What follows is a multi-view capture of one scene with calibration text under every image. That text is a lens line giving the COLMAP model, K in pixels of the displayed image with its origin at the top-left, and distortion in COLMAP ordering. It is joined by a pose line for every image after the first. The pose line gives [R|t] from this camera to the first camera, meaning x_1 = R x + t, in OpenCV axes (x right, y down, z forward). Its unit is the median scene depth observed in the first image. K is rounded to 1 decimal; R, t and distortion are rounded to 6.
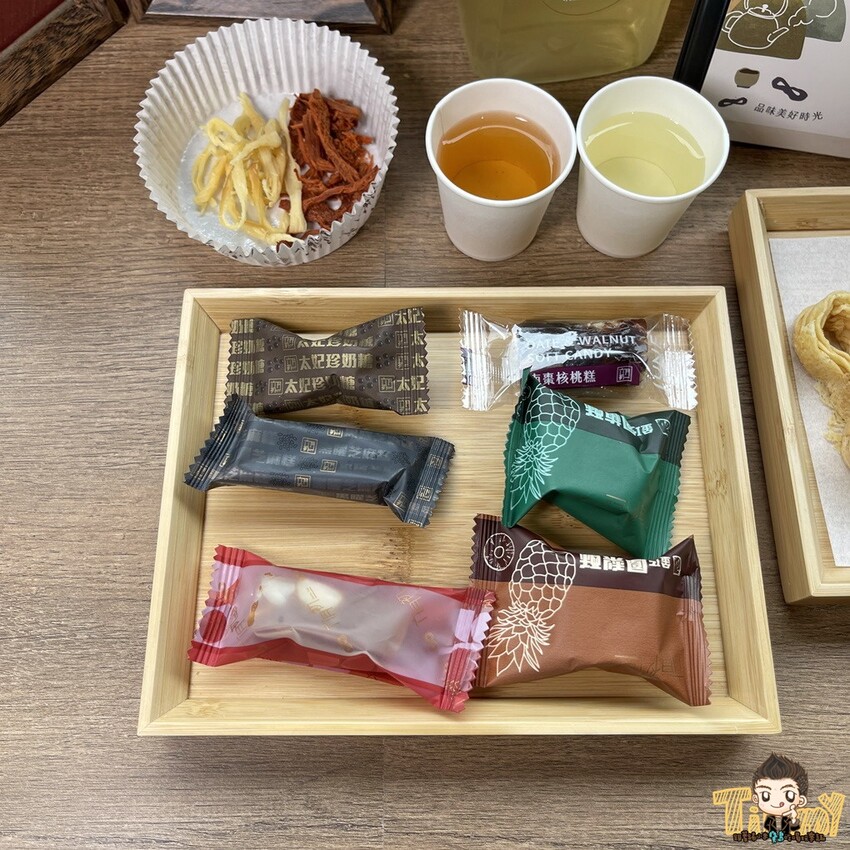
lens RADIAL K [[888.3, 0, 419.8], [0, 888.3, 420.5], [0, 0, 1]] dist [-0.016319, 0.000000]
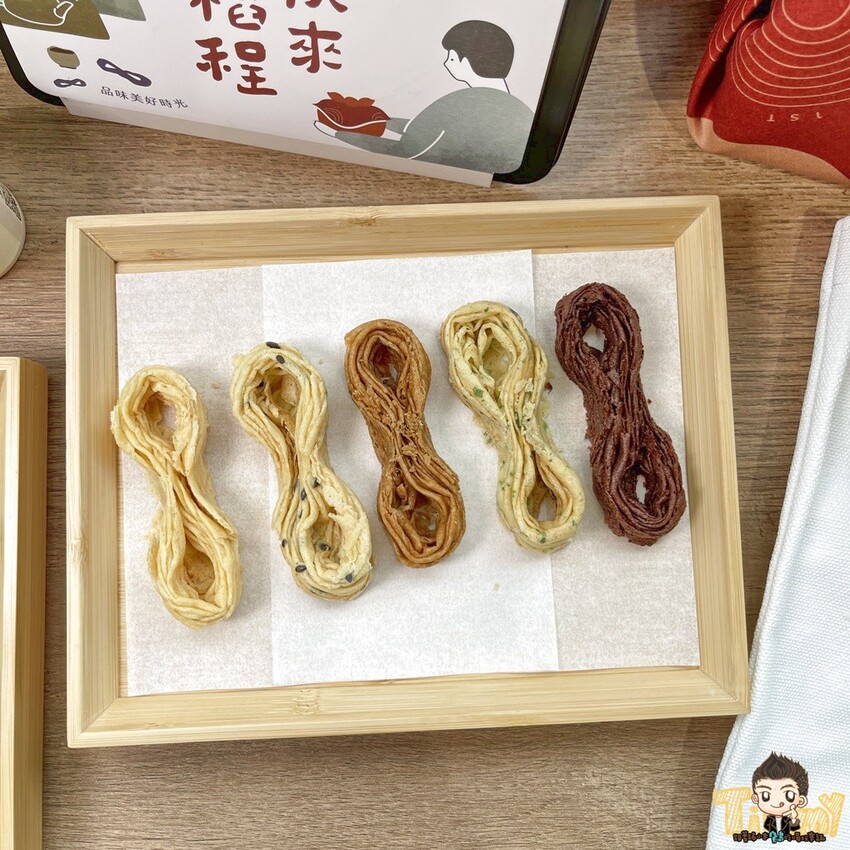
lens RADIAL K [[888.3, 0, 427.5], [0, 888.3, 427.5], [0, 0, 1]] dist [-0.016319, 0.000000]
pose [[0.998996, -0.022265, 0.038869, 0.628499], [0.010880, 0.962346, 0.271609, -0.280902], [-0.043453, -0.270913, 0.961622, 0.178497]]
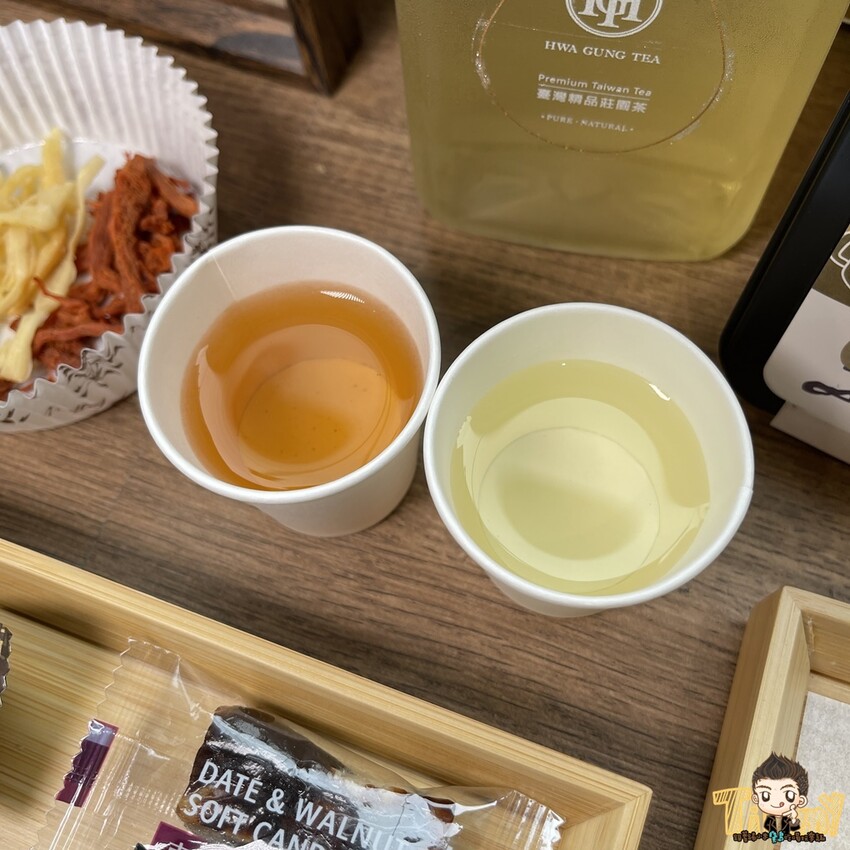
lens RADIAL K [[888.3, 0, 428.0], [0, 888.3, 430.4], [0, 0, 1]] dist [-0.016319, 0.000000]
pose [[0.935314, 0.307912, -0.174292, 0.237118], [-0.311270, 0.950284, 0.008429, -0.275066], [0.168222, 0.046369, 0.984658, 0.473737]]
